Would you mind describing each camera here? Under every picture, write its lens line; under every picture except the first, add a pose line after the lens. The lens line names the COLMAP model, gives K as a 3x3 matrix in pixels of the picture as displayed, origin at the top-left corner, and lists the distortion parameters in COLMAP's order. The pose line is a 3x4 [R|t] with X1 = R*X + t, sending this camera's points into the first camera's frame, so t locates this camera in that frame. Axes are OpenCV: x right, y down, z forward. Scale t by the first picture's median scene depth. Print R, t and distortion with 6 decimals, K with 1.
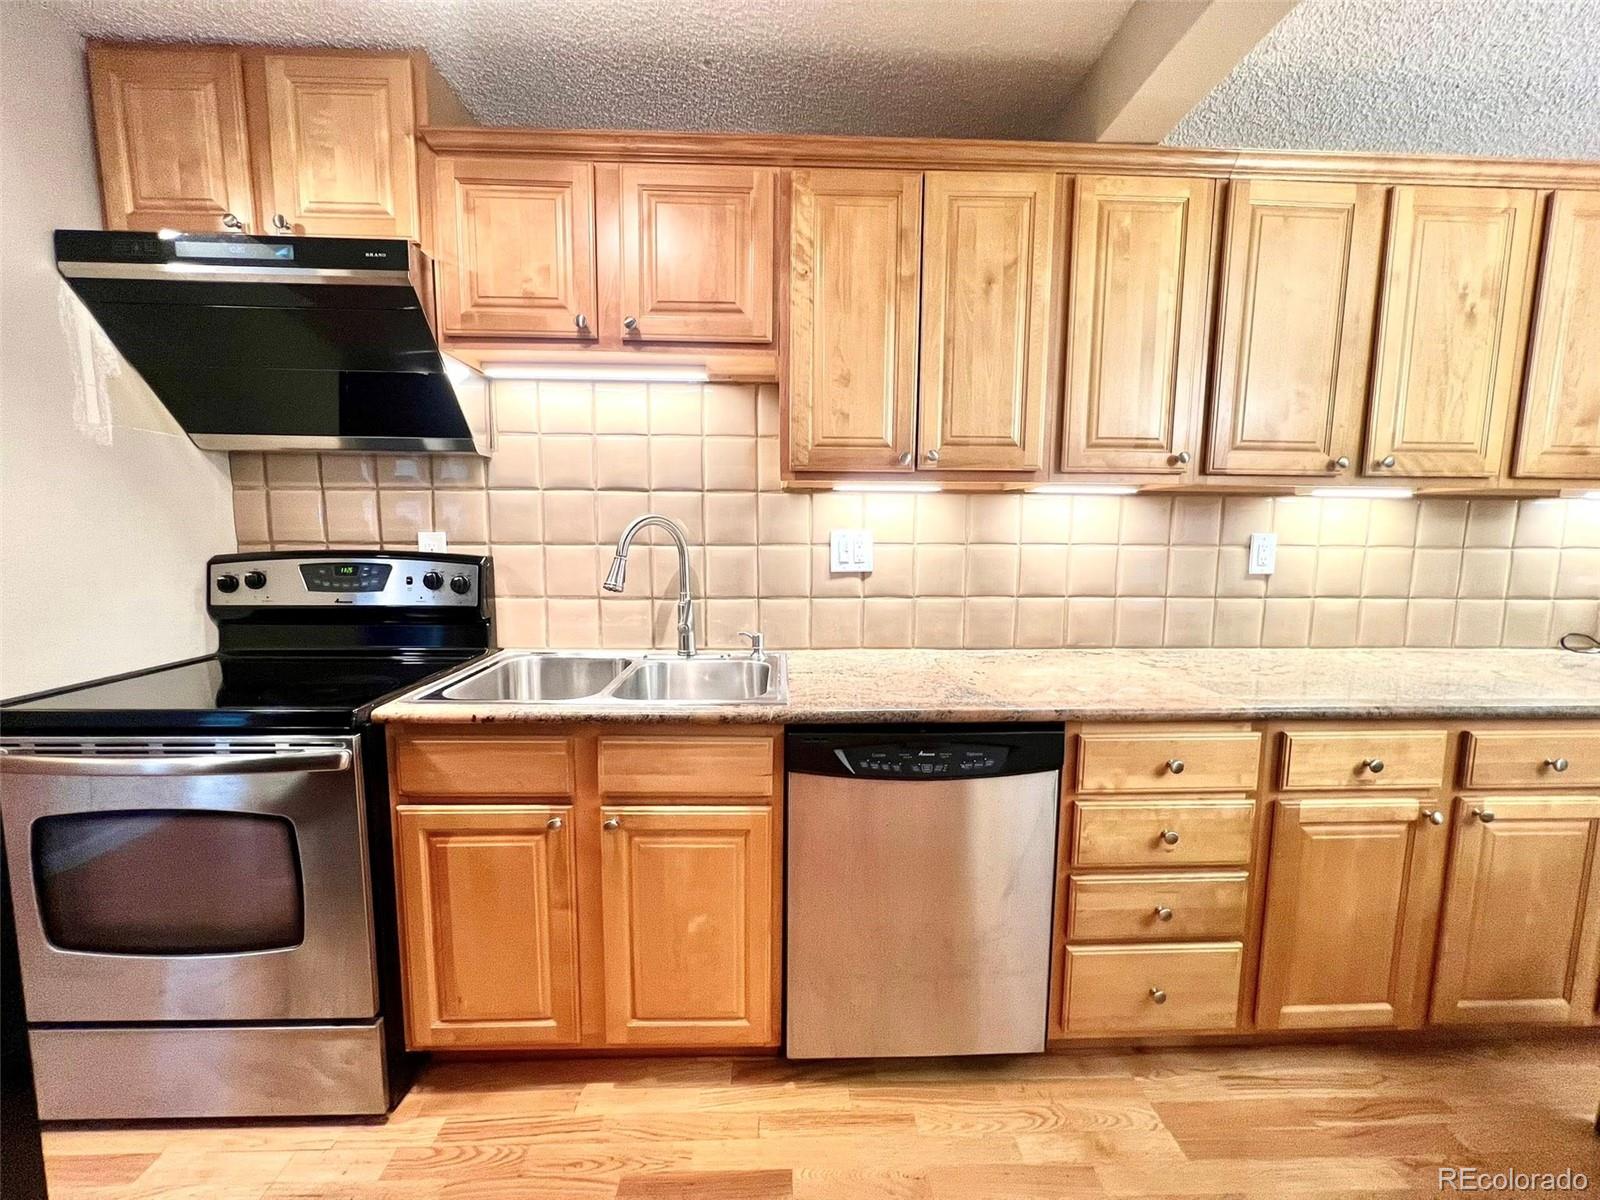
lens RADIAL K [[639.8, 0, 800.0], [0, 639.8, 600.0], [0, 0, 1]] dist [0.001017, 0.000303]
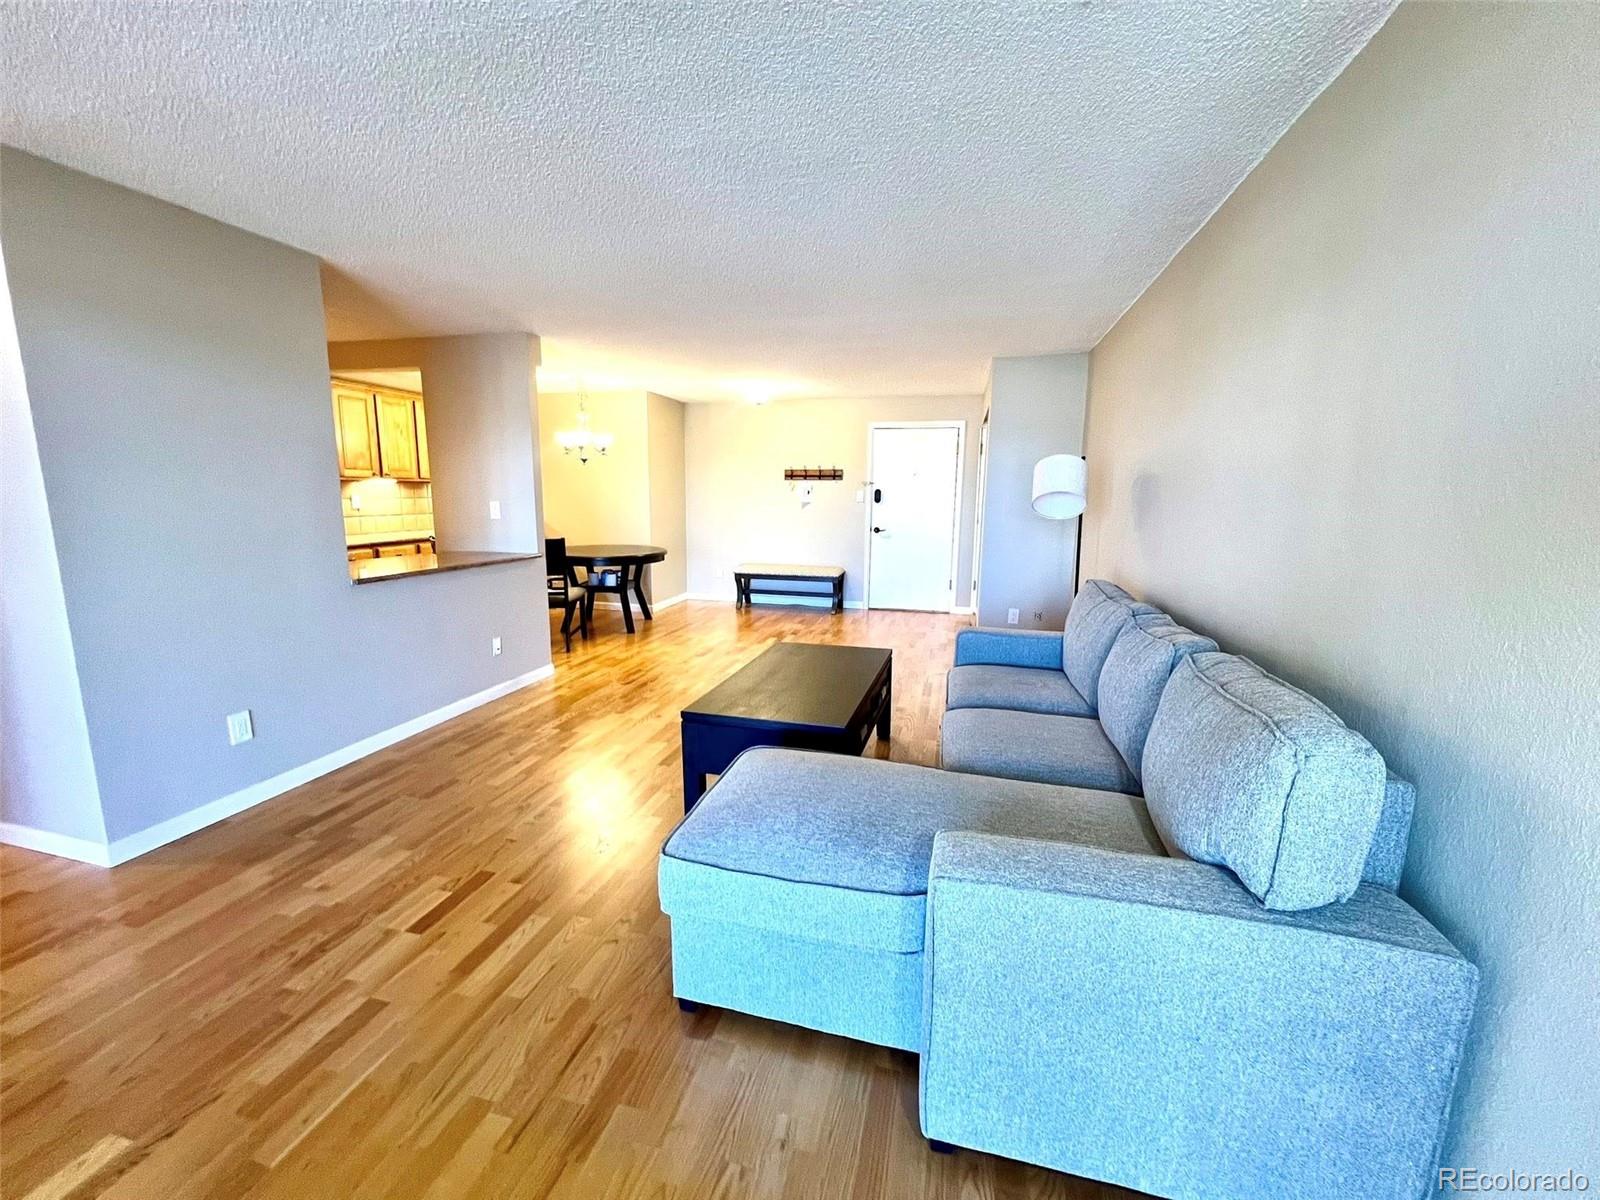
lens RADIAL K [[640.9, 0, 803.8], [0, 640.9, 600.9], [0, 0, 1]] dist [-0.000925, -0.000293]
pose [[0.272877, -0.167430, 0.947368, -1.625887], [0.091740, 0.984781, 0.147618, 0.134986], [-0.957665, 0.046630, 0.284084, -1.833048]]
